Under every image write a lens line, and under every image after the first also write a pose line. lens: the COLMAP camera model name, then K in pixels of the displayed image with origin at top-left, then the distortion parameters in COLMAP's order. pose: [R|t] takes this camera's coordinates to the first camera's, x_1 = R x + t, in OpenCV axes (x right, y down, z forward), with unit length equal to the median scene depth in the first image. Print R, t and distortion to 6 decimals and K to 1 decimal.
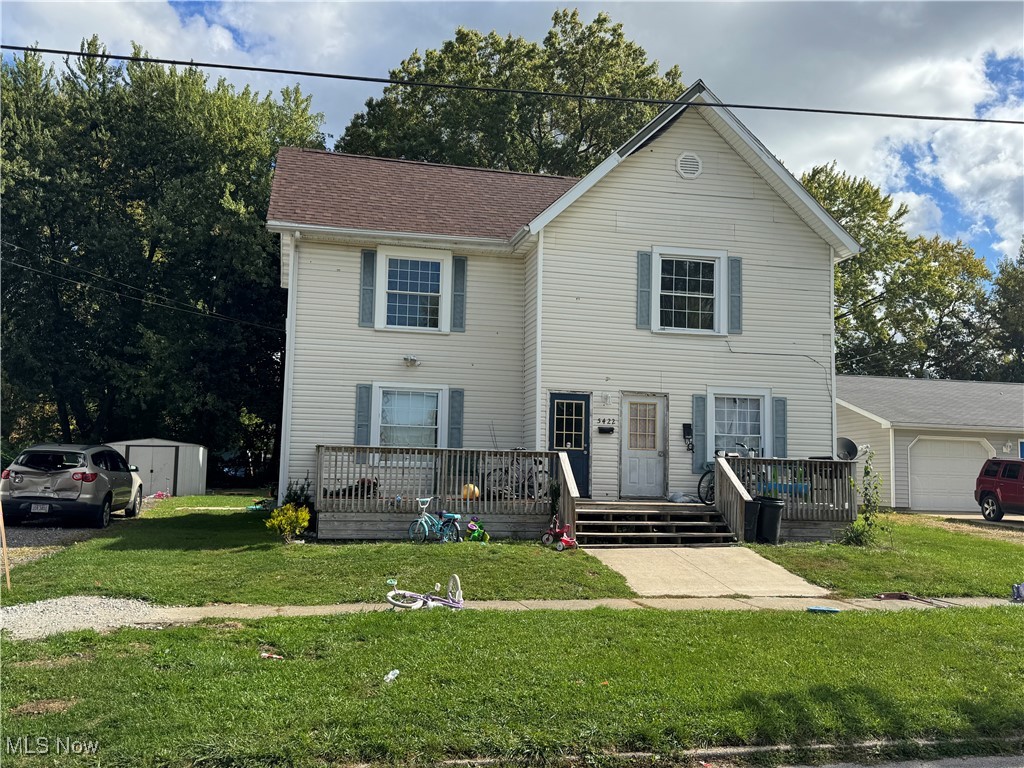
lens RADIAL K [[879.5, 0, 501.6], [0, 879.5, 390.0], [0, 0, 1]] dist [0.106781, -0.002710]
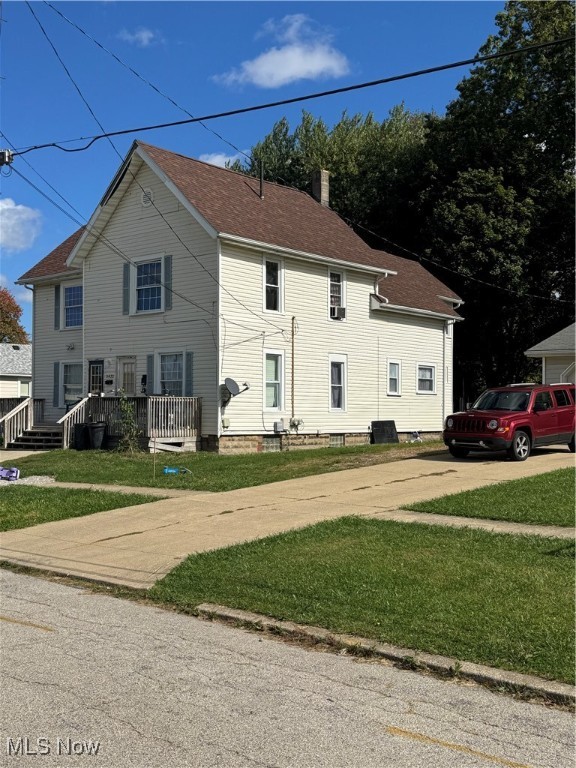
lens RADIAL K [[880.7, 0, 288.0], [0, 880.7, 384.0], [0, 0, 1]] dist [0.118712, 0.009021]
pose [[0.603492, -0.043857, -0.796162, 1.525348], [0.084507, 0.996381, 0.009170, 0.059675], [0.792879, -0.072815, 0.605014, 0.284982]]
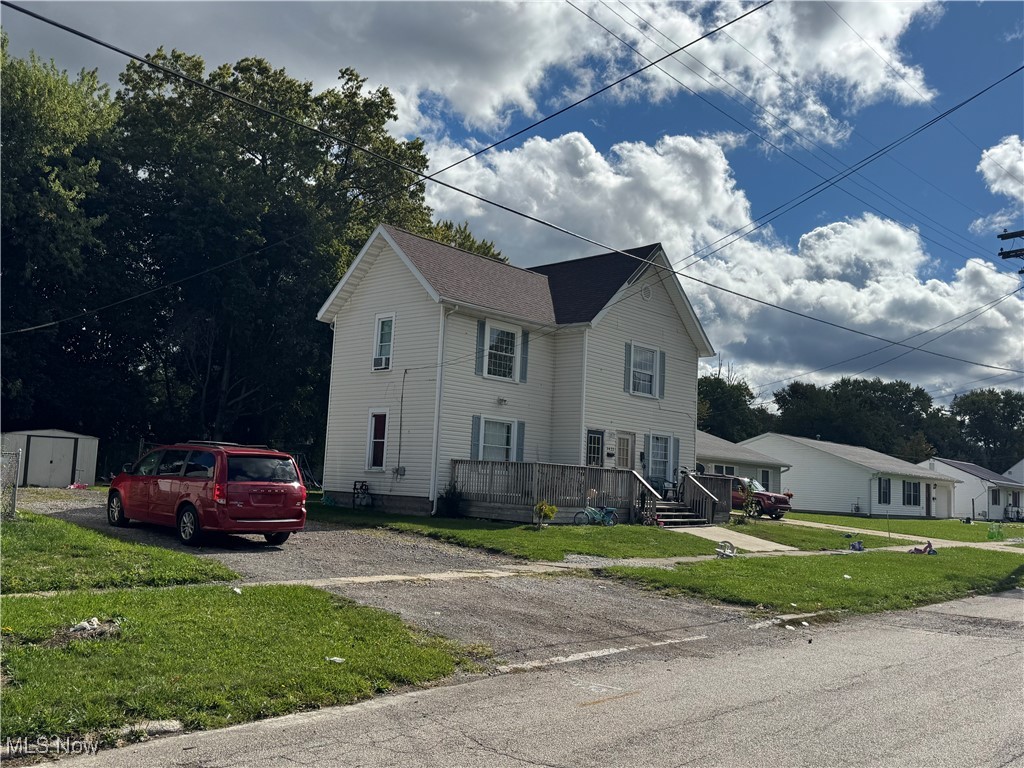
lens RADIAL K [[879.5, 0, 501.6], [0, 879.5, 390.0], [0, 0, 1]] dist [0.106781, -0.002710]
pose [[0.823498, 0.077395, 0.562015, -0.914153], [-0.084946, 0.996304, -0.012733, -0.032469], [-0.560923, -0.037255, 0.827029, -0.191919]]
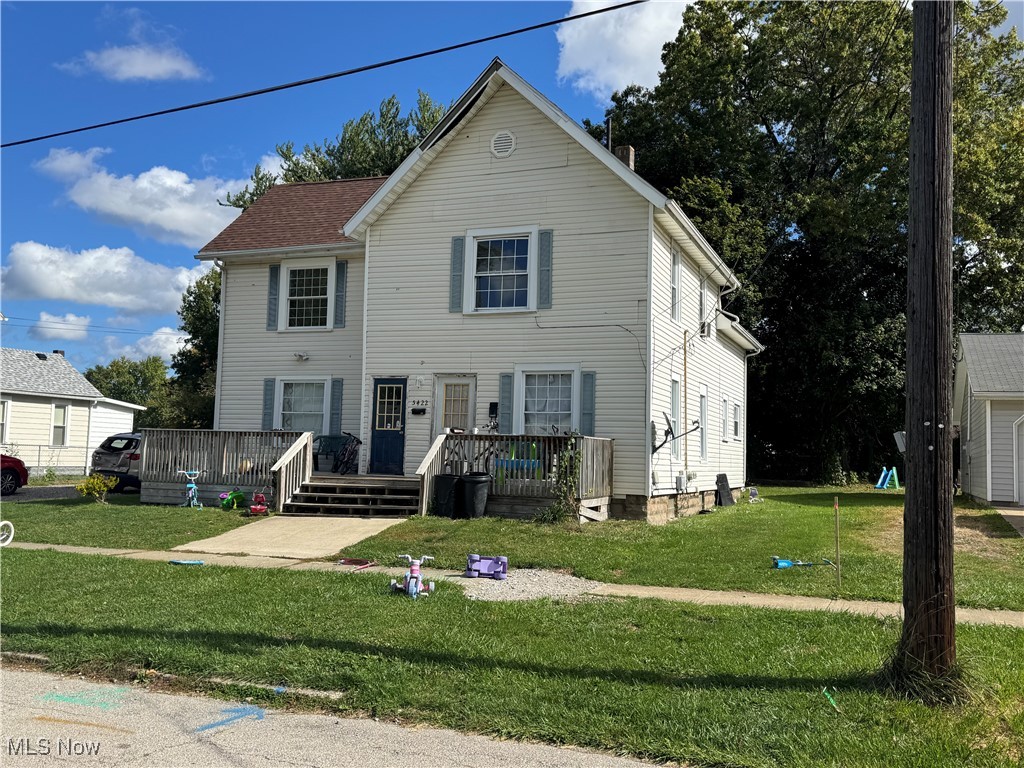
lens RADIAL K [[920.7, 0, 512.0], [0, 920.7, 384.0], [0, 0, 1]] dist [0.115857, 0.000191]
pose [[0.835015, -0.044394, -0.548433, 0.793868], [0.045769, 0.998890, -0.011171, 0.029423], [0.548320, -0.015773, 0.836120, 0.132953]]
